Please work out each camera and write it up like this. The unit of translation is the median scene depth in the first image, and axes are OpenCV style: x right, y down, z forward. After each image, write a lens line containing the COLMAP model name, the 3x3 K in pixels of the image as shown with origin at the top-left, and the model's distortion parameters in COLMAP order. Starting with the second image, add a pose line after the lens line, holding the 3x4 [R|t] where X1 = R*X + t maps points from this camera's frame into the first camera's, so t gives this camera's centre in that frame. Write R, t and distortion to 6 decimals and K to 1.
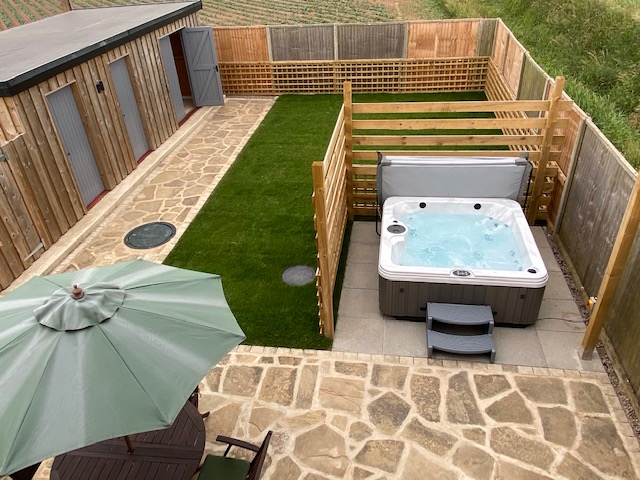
lens RADIAL K [[480.3, 0, 320.0], [0, 480.3, 240.0], [0, 0, 1]] dist [0.102616, -0.151067]
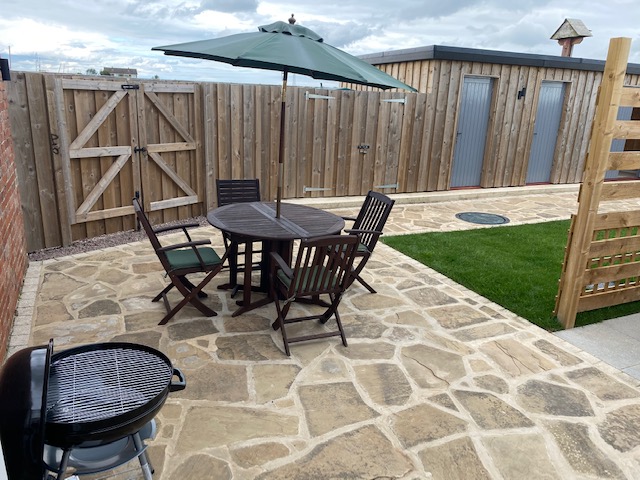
lens RADIAL K [[491.6, 0, 318.6], [0, 491.6, 237.0], [0, 0, 1]] dist [0.006389, -0.002066]
pose [[0.544641, 0.312514, -0.778268, 0.362231], [-0.517898, 0.855231, -0.019013, 0.306378], [0.659657, 0.413419, 0.627644, 0.276728]]
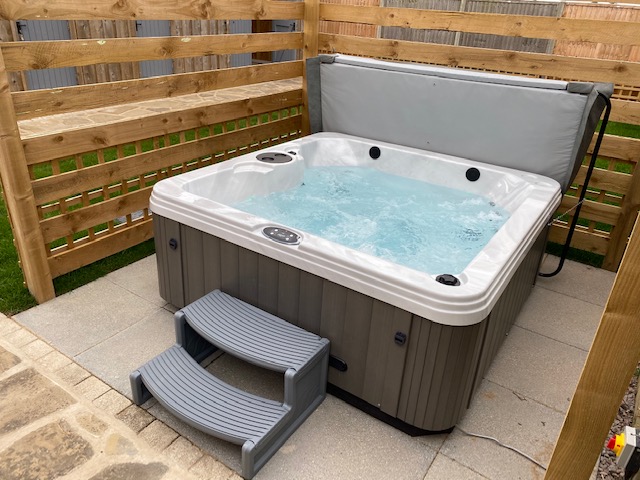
lens RADIAL K [[491.6, 0, 318.6], [0, 491.6, 237.0], [0, 0, 1]] dist [0.006389, -0.002066]
pose [[0.896379, 0.277692, -0.345531, 0.466158], [-0.318165, 0.945784, -0.065291, 0.087352], [0.308667, 0.168461, 0.936133, 0.628524]]
